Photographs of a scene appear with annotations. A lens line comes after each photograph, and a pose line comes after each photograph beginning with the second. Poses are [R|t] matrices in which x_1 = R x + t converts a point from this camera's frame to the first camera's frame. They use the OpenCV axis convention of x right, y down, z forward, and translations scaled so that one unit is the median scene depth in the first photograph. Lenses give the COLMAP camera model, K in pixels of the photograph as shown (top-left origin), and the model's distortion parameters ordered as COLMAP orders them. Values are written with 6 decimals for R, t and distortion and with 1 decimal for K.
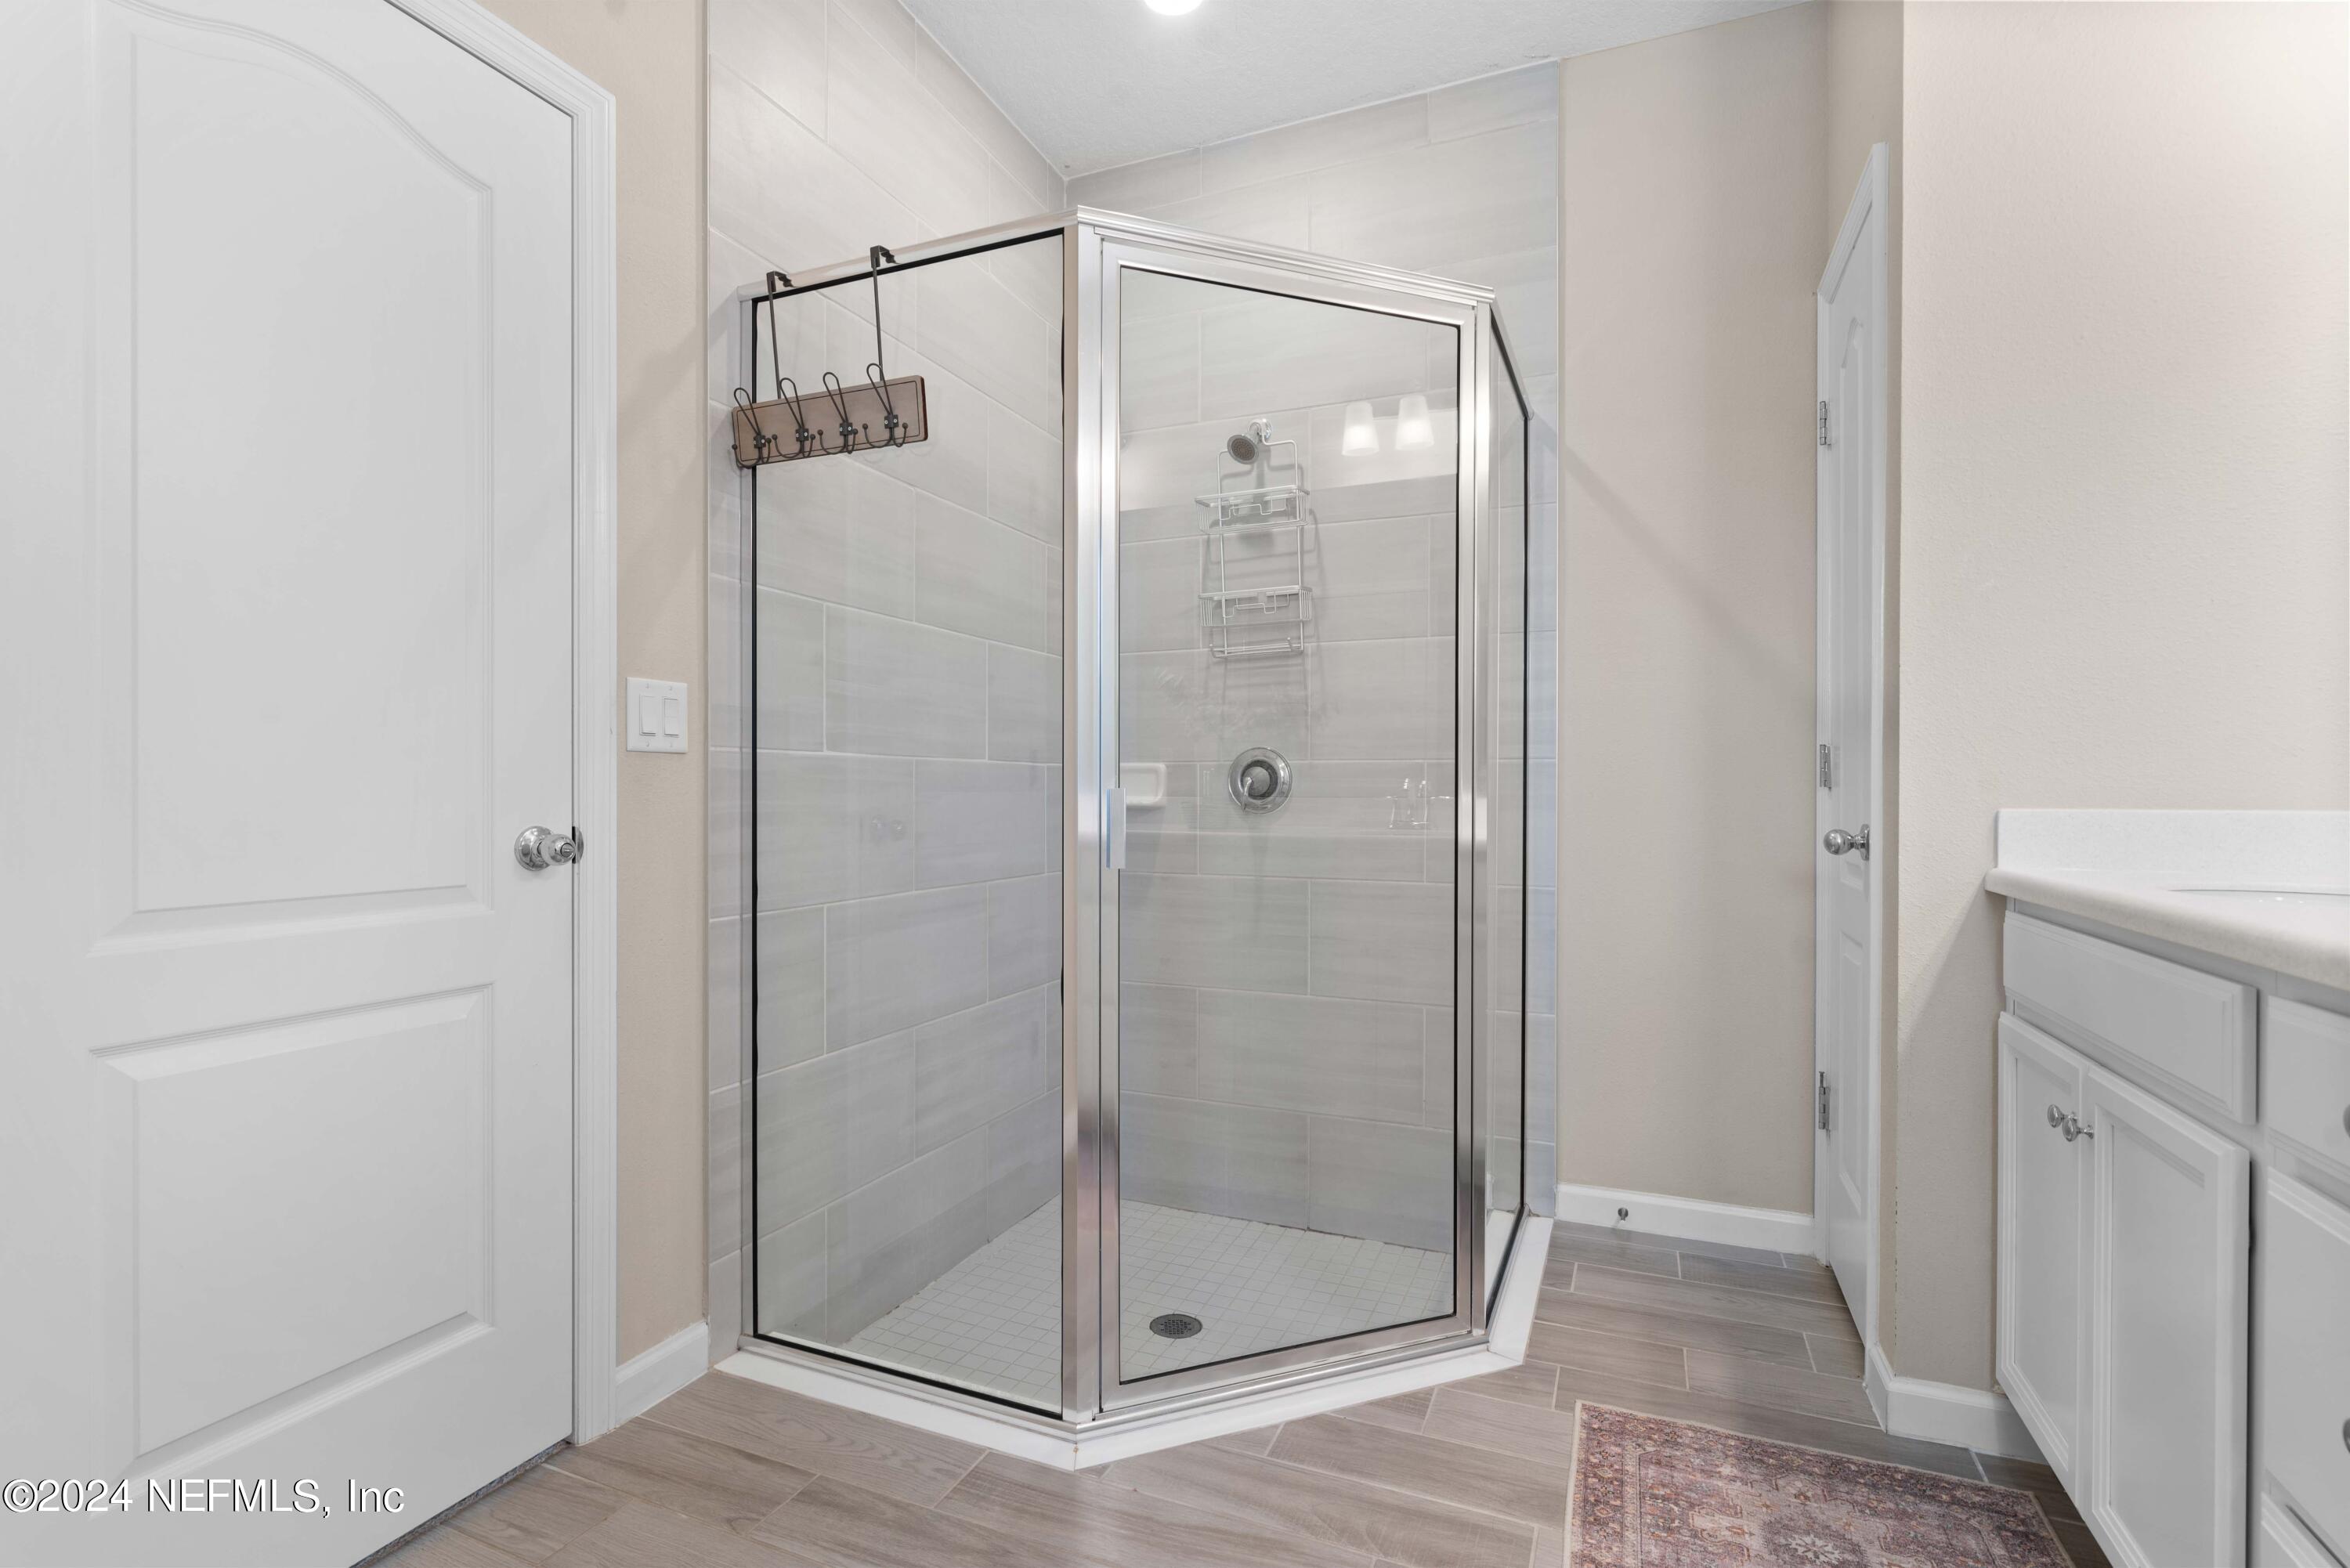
lens RADIAL K [[1084.5, 0, 1175.0], [0, 1084.5, 784.0], [0, 0, 1]] dist [-0.001026, -0.000200]
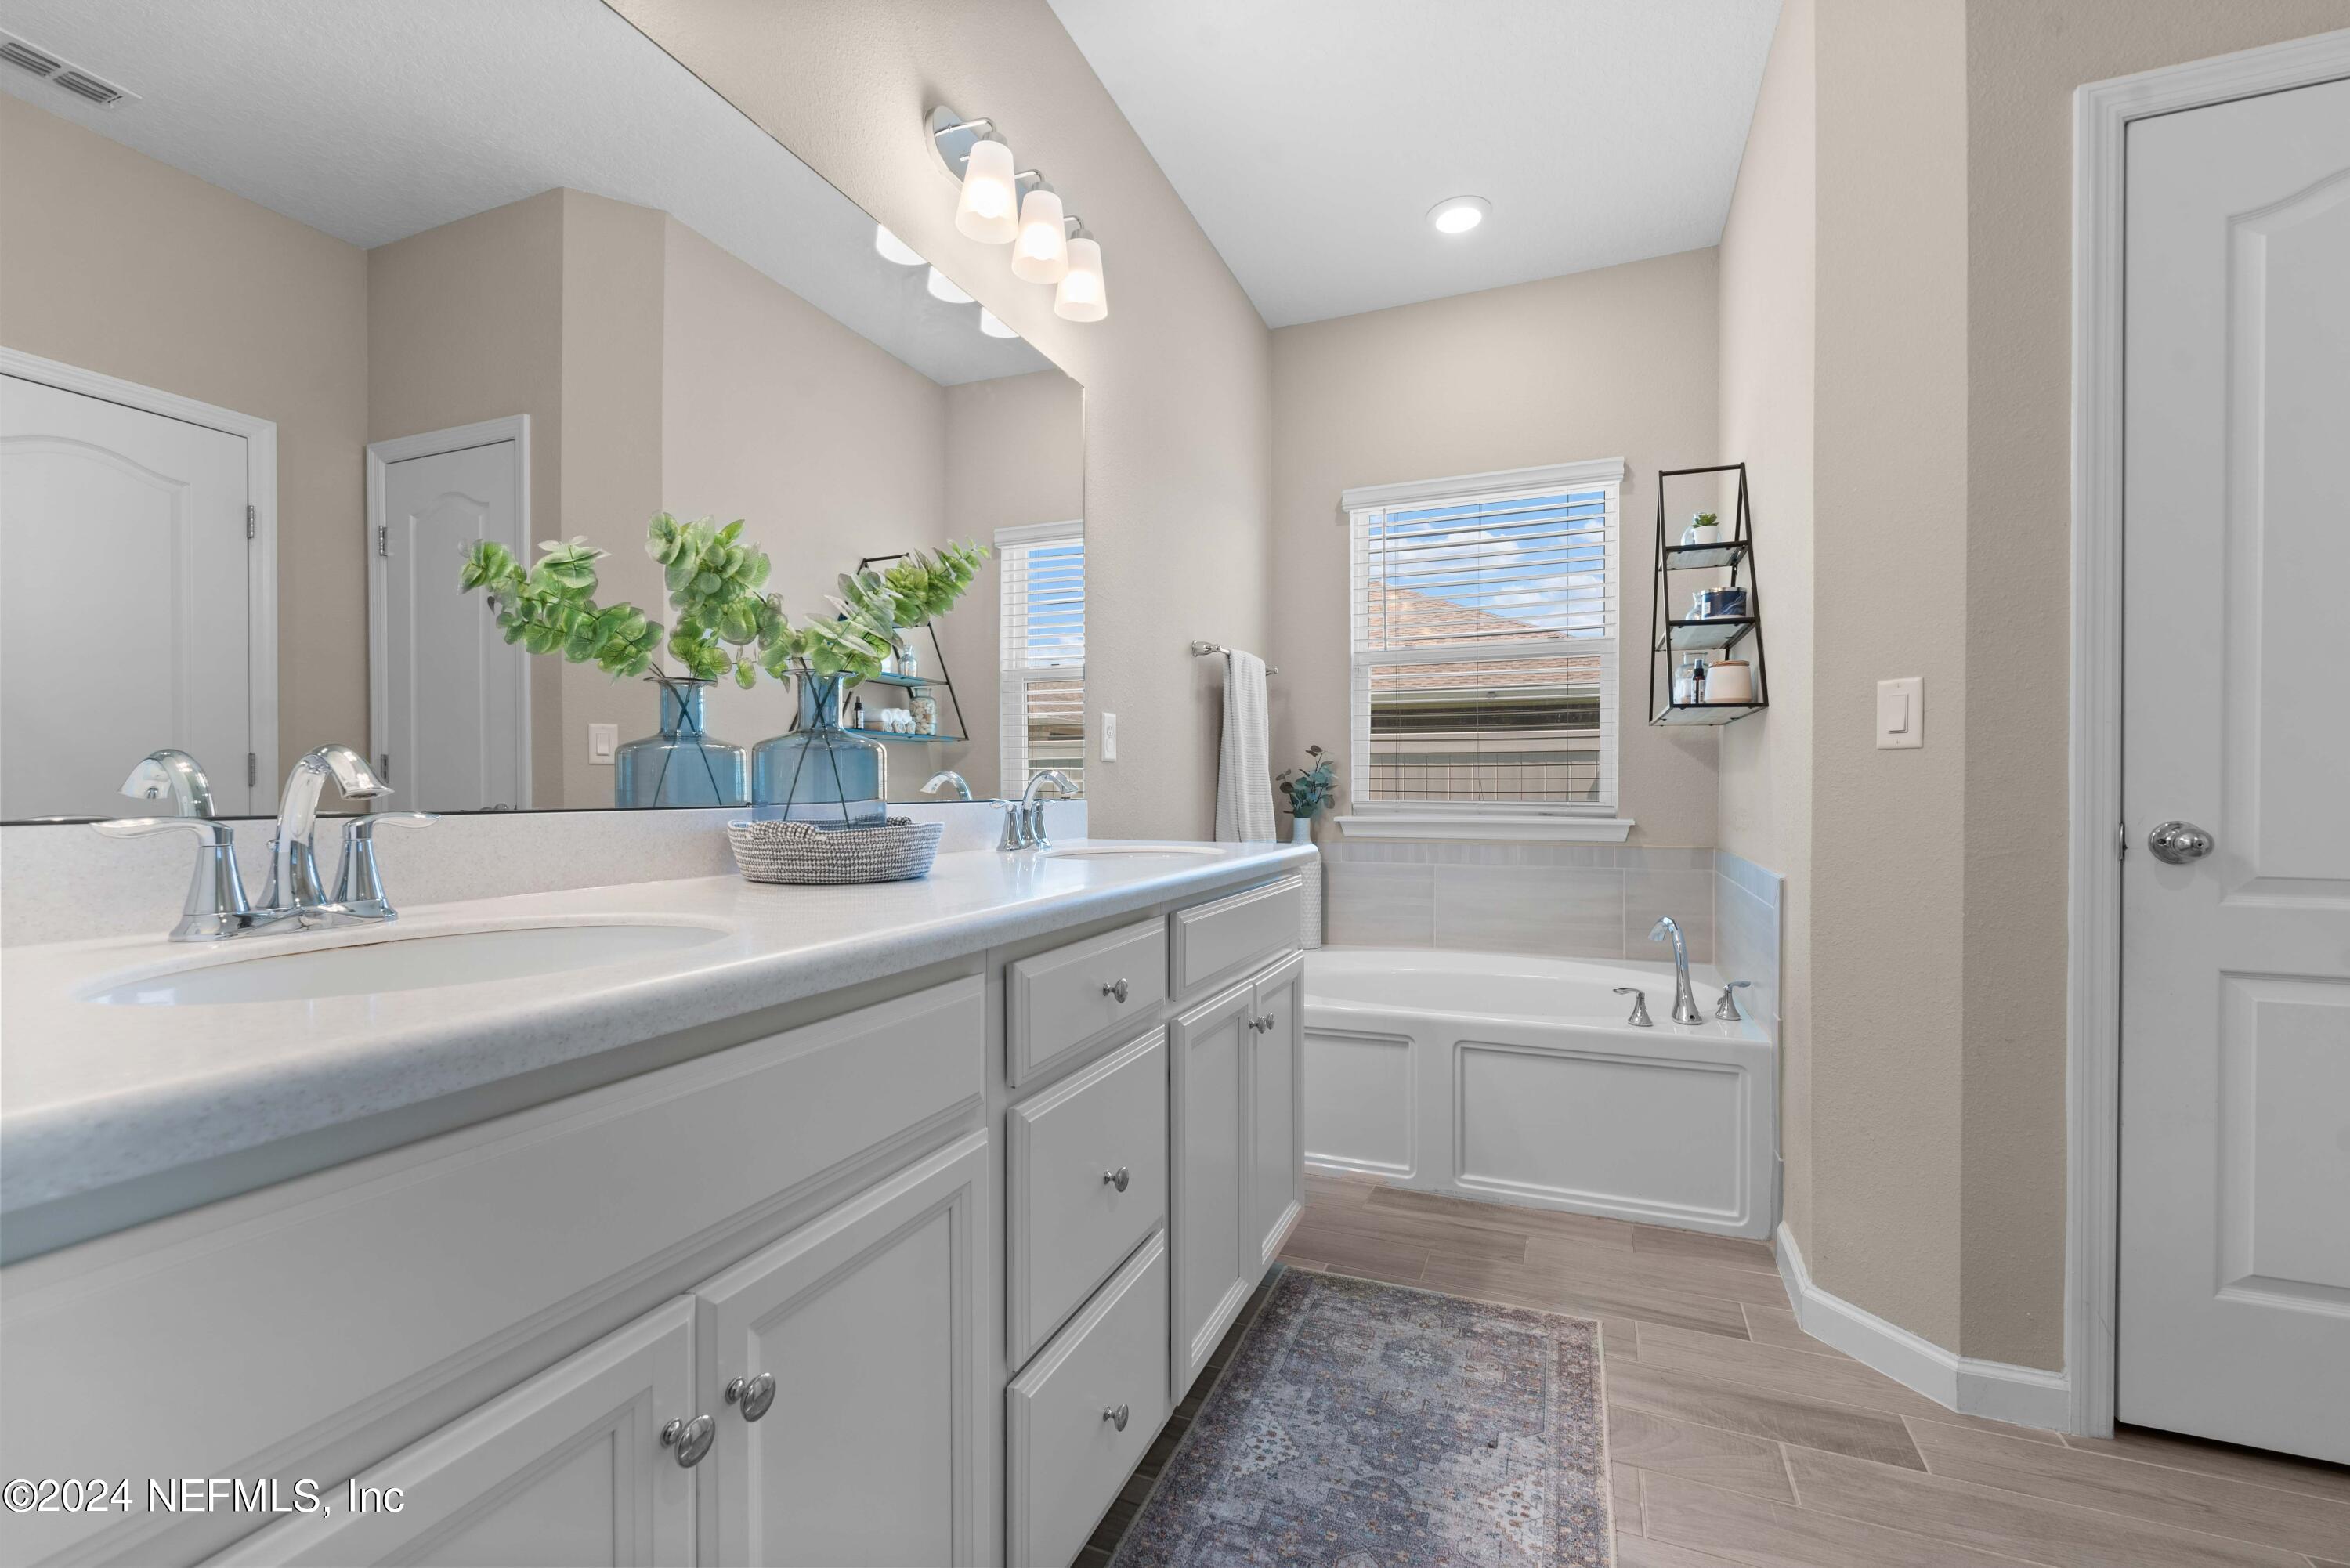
lens RADIAL K [[982.7, 0, 1179.4], [0, 982.7, 797.5], [0, 0, 1]] dist [-0.001350, -0.000162]
pose [[-0.999849, -0.004765, -0.016686, 0.844422], [-0.004931, 0.999938, 0.009941, 0.006190], [0.016638, 0.010022, -0.999811, 2.047614]]
